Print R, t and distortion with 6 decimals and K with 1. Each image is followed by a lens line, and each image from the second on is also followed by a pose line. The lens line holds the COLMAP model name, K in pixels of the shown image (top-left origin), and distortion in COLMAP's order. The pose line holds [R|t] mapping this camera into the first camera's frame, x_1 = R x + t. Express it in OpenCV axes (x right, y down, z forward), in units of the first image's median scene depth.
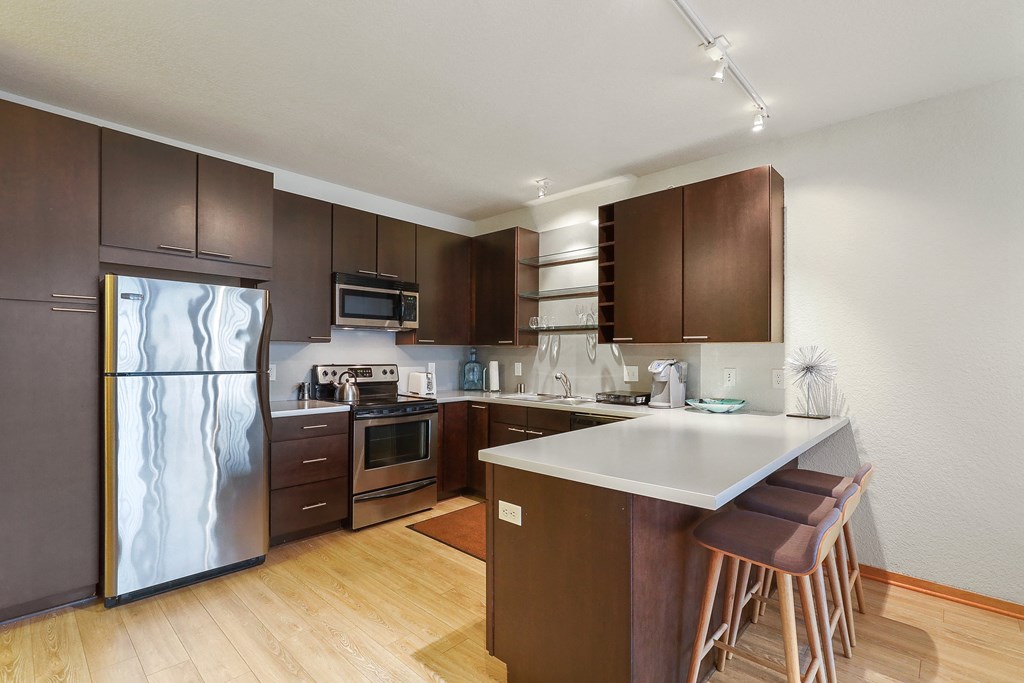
lens RADIAL K [[465.7, 0, 512.5], [0, 465.7, 355.9], [0, 0, 1]] dist [-0.007159, 0.000052]
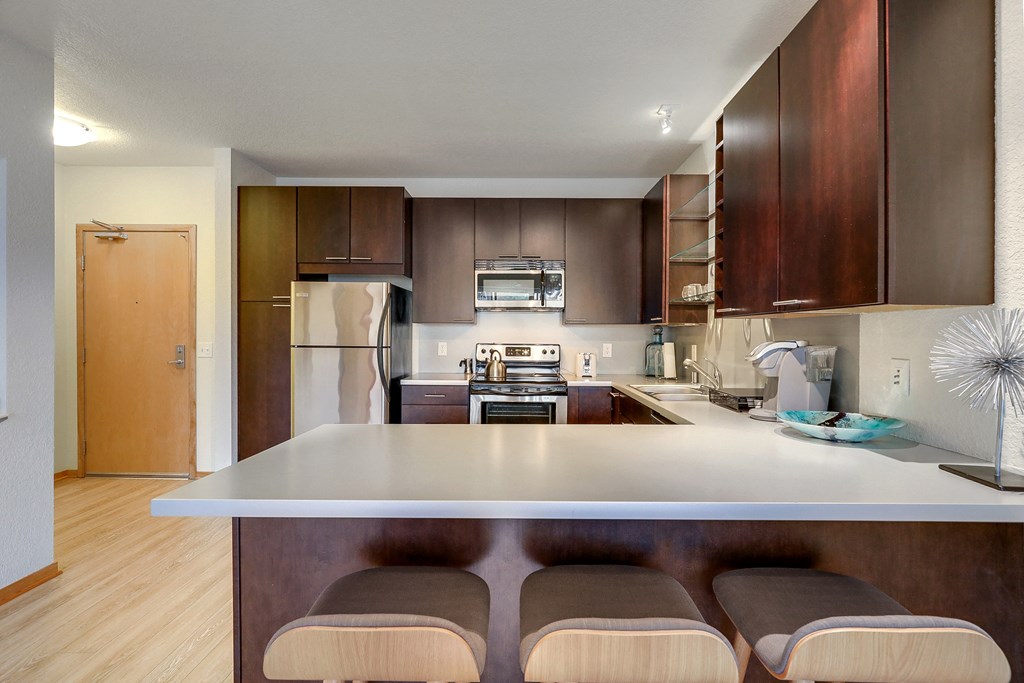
lens RADIAL K [[465.7, 0, 509.2], [0, 465.7, 343.4], [0, 0, 1]] dist [-0.007159, 0.000052]
pose [[0.682420, 0.012903, -0.730846, 0.453663], [-0.003970, 0.999895, 0.013946, 0.002999], [0.730949, -0.006615, 0.682400, 0.279063]]
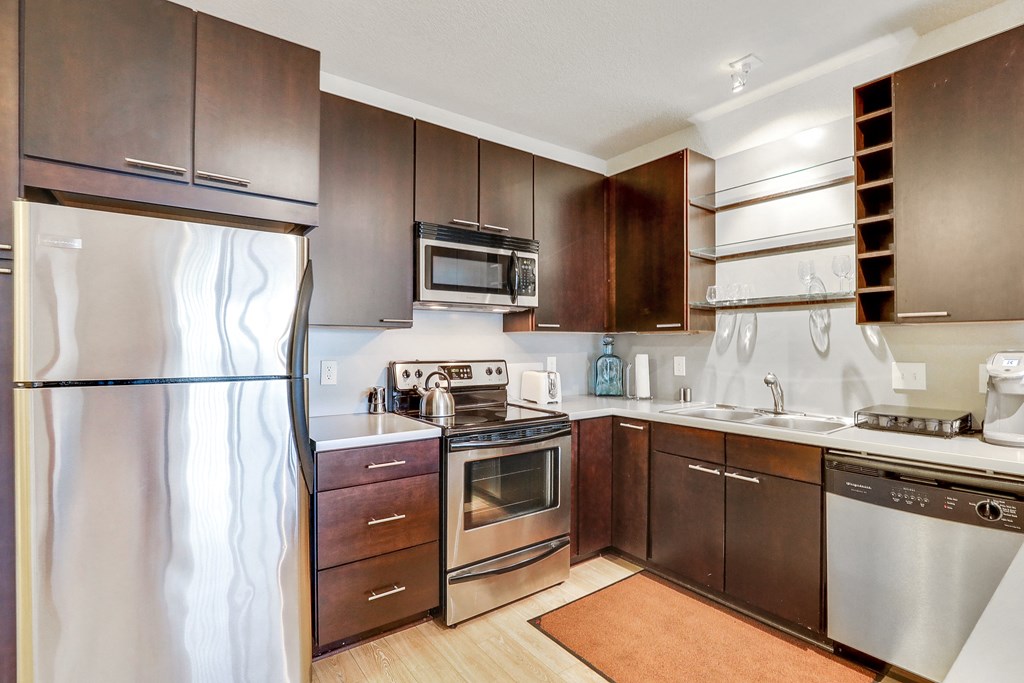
lens RADIAL K [[479.6, 0, 519.0], [0, 479.6, 339.8], [0, 0, 1]] dist [-0.033724, 0.000808]
pose [[0.984906, -0.008384, -0.172885, -0.118286], [0.005968, 0.999877, -0.014488, -0.001621], [0.172985, 0.013237, 0.984835, 0.336629]]
